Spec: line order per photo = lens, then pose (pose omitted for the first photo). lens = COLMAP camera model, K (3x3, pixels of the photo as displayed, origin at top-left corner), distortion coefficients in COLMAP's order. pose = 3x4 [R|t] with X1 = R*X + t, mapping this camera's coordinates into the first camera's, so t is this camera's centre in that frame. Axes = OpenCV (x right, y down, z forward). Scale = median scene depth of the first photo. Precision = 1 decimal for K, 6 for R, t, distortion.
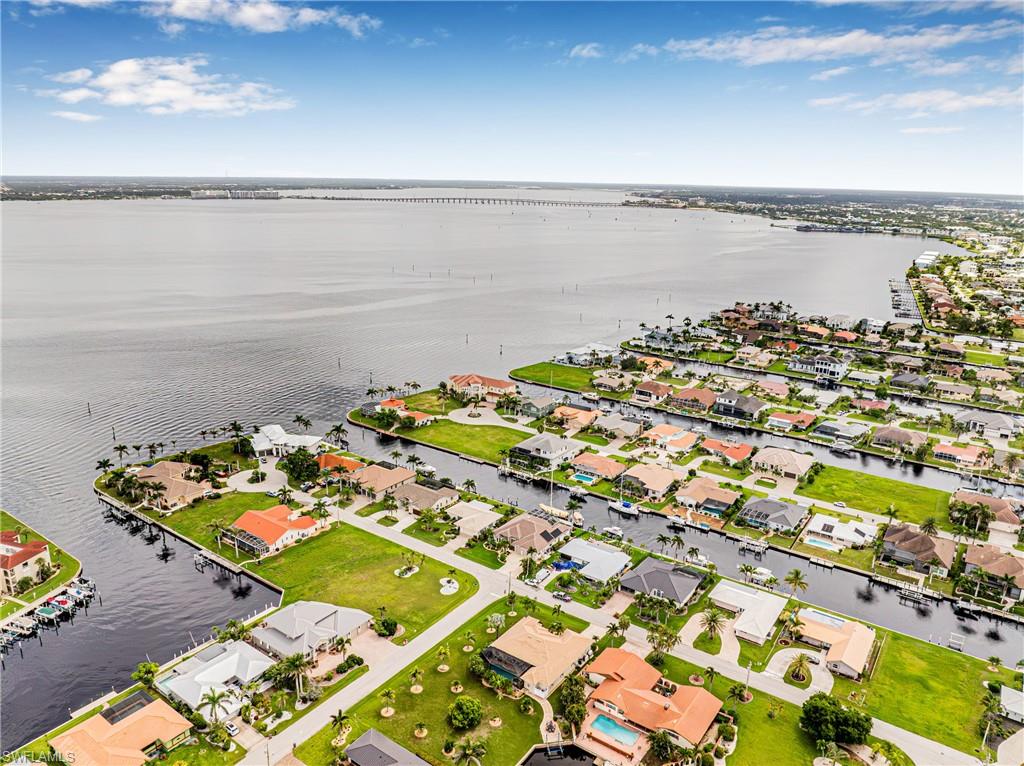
lens RADIAL K [[722.5, 0, 520.1], [0, 722.5, 359.6], [0, 0, 1]] dist [-0.038812, 0.009289]
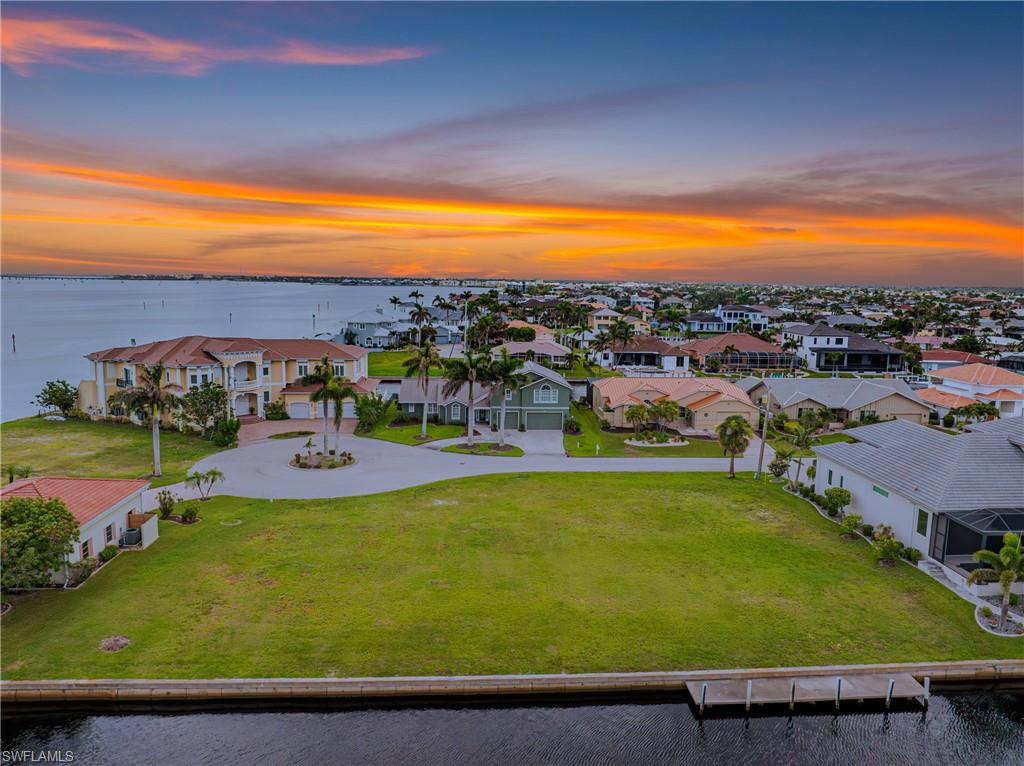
lens RADIAL K [[722.5, 0, 510.8], [0, 722.5, 375.5], [0, 0, 1]] dist [-0.038812, 0.009289]
pose [[0.782714, -0.092318, 0.615496, -0.149917], [0.154184, 0.986873, -0.048052, 0.071228], [-0.602980, 0.132511, 0.786674, 0.796597]]
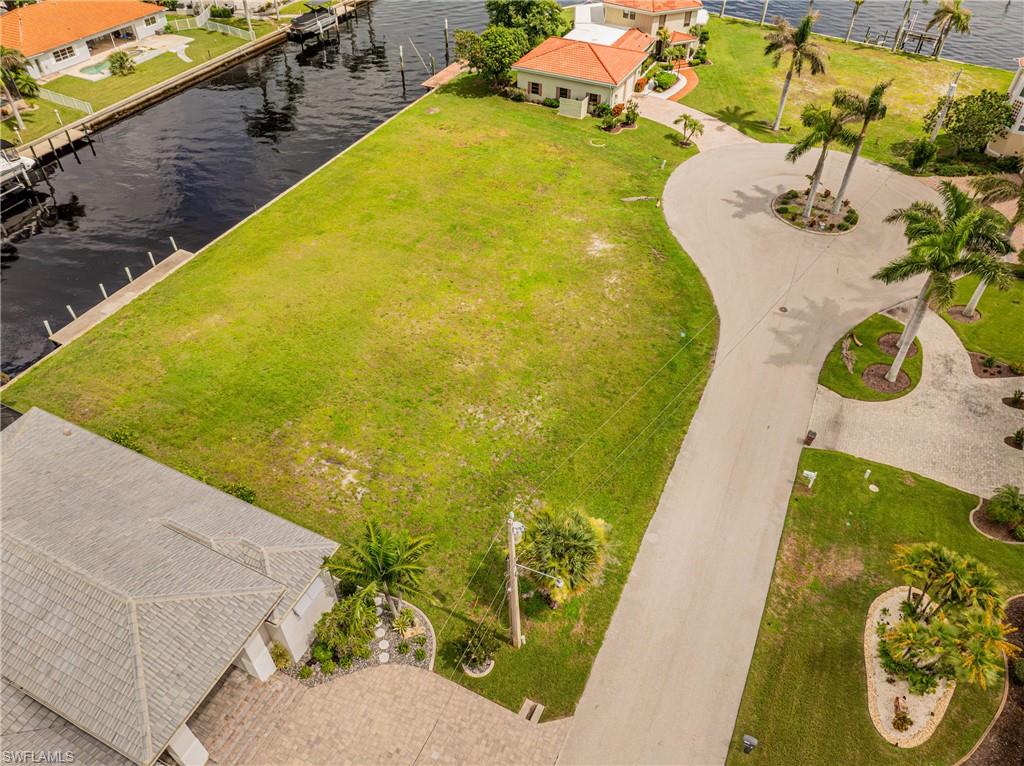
lens RADIAL K [[722.5, 0, 517.3], [0, 722.5, 383.5], [0, 0, 1]] dist [-0.038812, 0.009289]
pose [[0.175906, 0.657119, -0.732974, 0.074006], [-0.252561, 0.749788, 0.611581, 0.022889], [0.951457, 0.077540, 0.297855, 0.890943]]
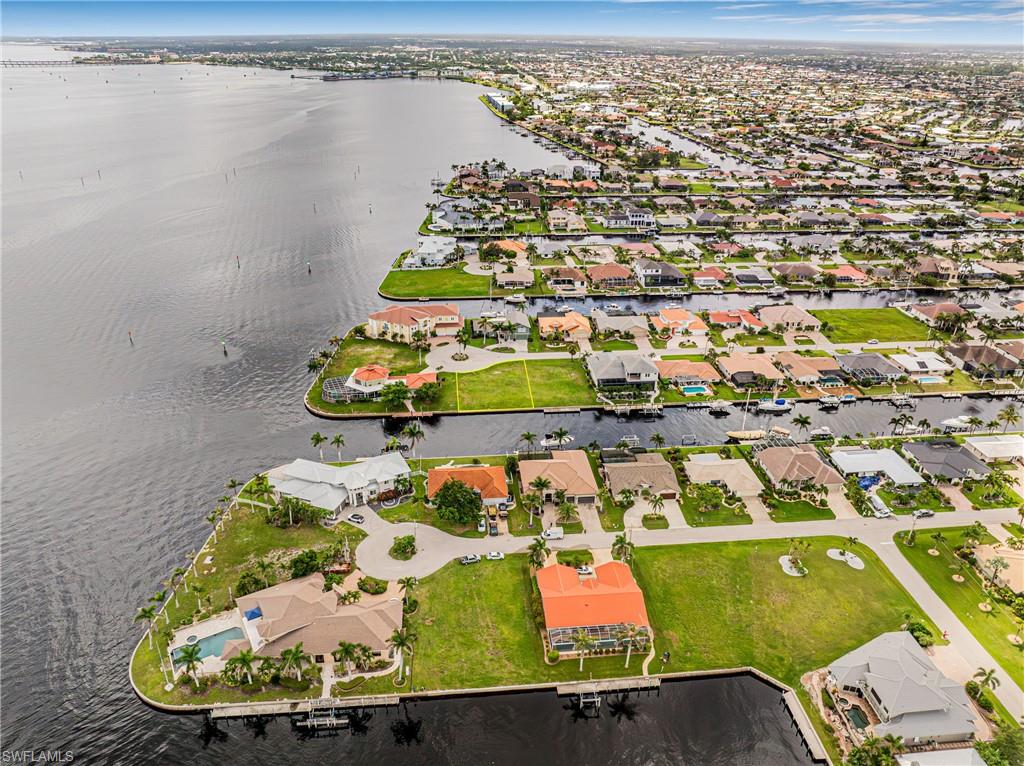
lens RADIAL K [[722.5, 0, 509.7], [0, 722.5, 377.4], [0, 0, 1]] dist [-0.038812, 0.009289]
pose [[0.762363, -0.294830, 0.576088, -0.477257], [0.165278, 0.949375, 0.267152, -0.100983], [-0.625688, -0.108452, 0.772498, 0.366905]]
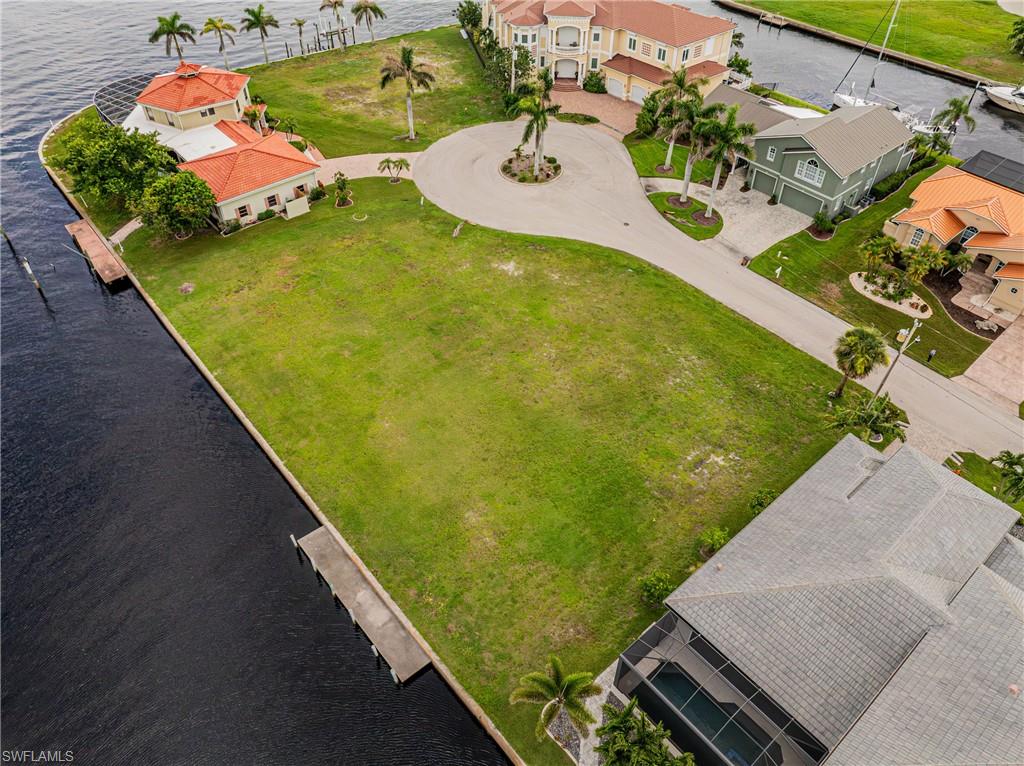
lens RADIAL K [[722.5, 0, 516.7], [0, 722.5, 378.9], [0, 0, 1]] dist [-0.038812, 0.009289]
pose [[0.969054, 0.158231, -0.189465, -0.013676], [-0.044781, 0.867488, 0.495439, 0.022237], [0.242753, -0.471623, 0.847728, 0.777093]]
